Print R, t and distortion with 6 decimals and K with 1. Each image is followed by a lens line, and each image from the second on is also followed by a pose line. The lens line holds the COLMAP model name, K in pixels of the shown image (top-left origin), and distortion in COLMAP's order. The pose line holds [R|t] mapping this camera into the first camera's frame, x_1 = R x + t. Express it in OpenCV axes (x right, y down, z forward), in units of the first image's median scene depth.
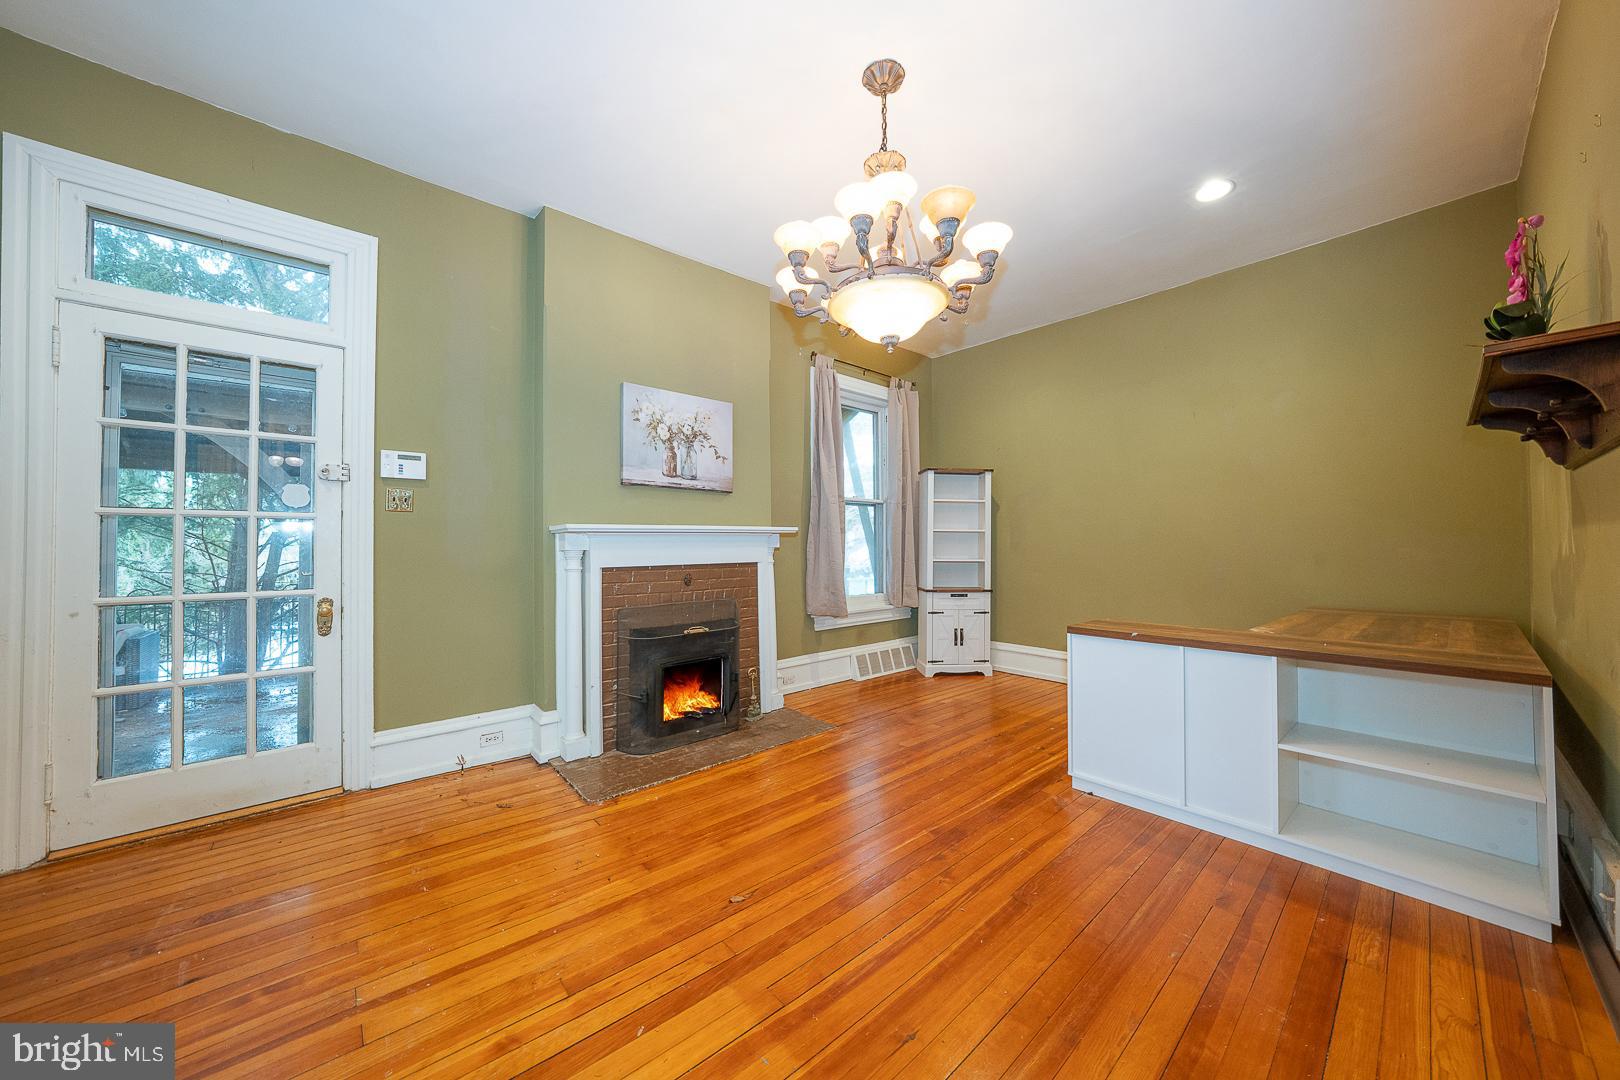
lens RADIAL K [[552.4, 0, 804.4], [0, 552.4, 538.8], [0, 0, 1]] dist [-0.017245, 0.000818]
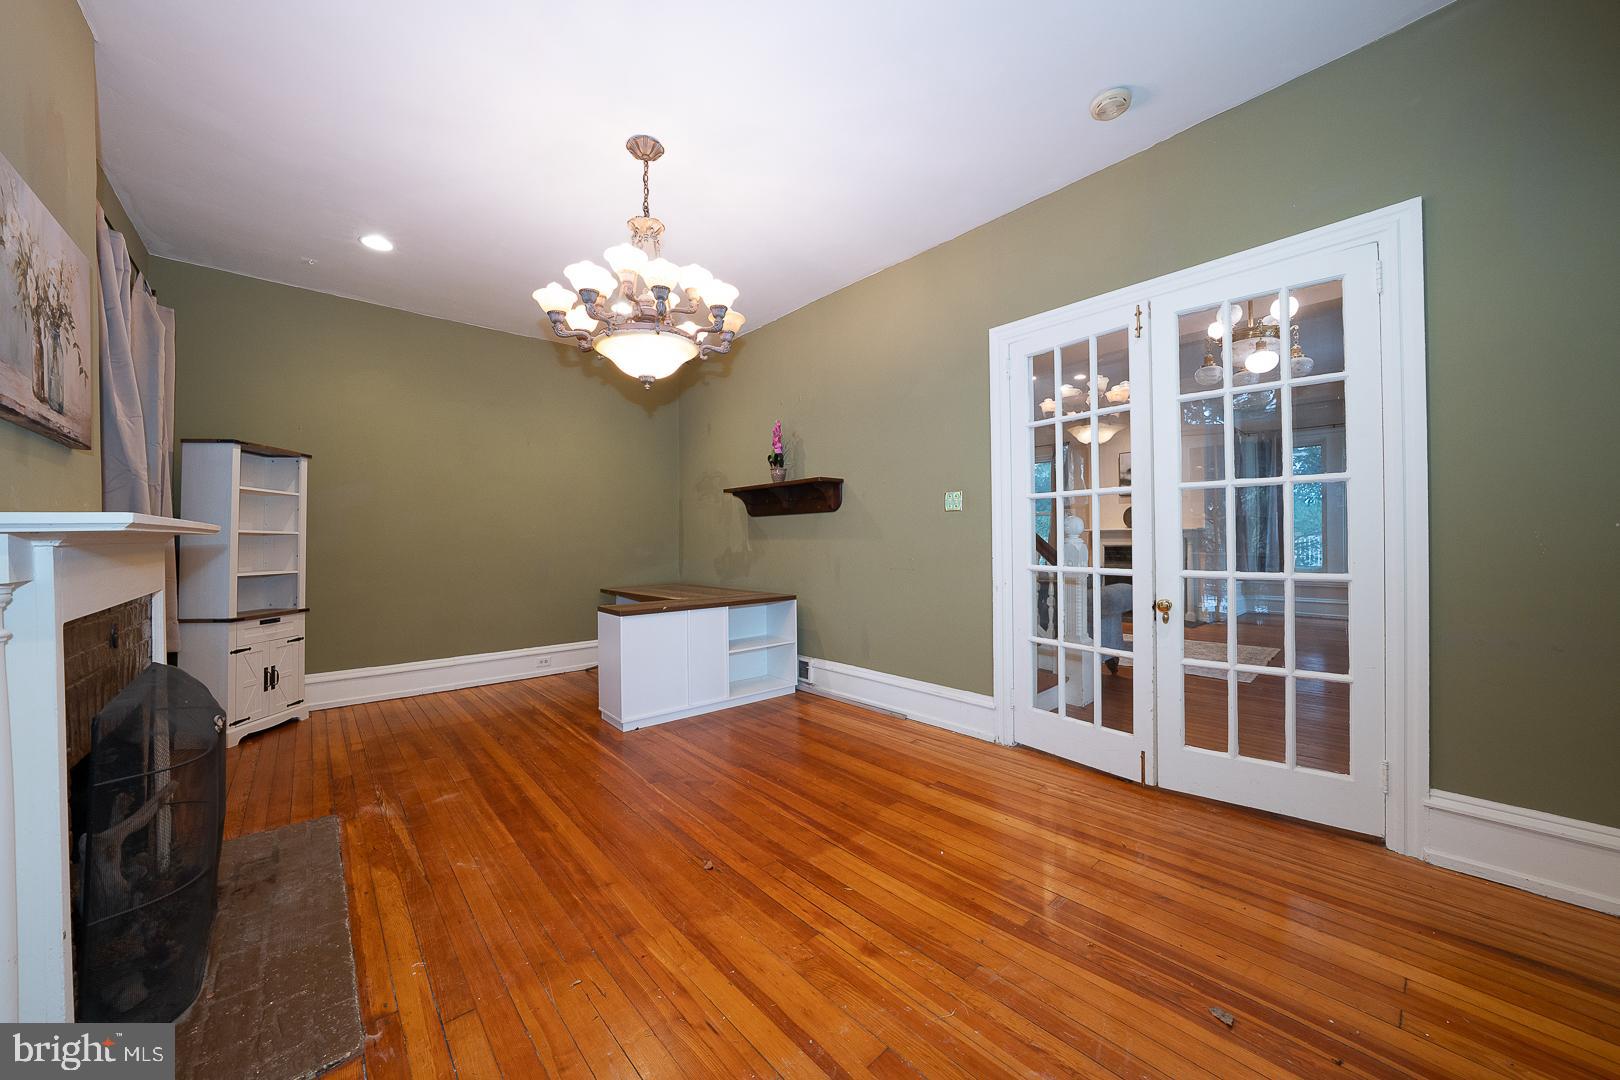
lens RADIAL K [[574.2, 0, 808.2], [0, 574.2, 541.4], [0, 0, 1]] dist [-0.000652, 0.000035]
pose [[0.000016, 0.002724, 0.999996, -0.860413], [-0.005301, 0.999982, -0.002724, -0.007867], [-0.999986, -0.005301, 0.000030, 0.521819]]
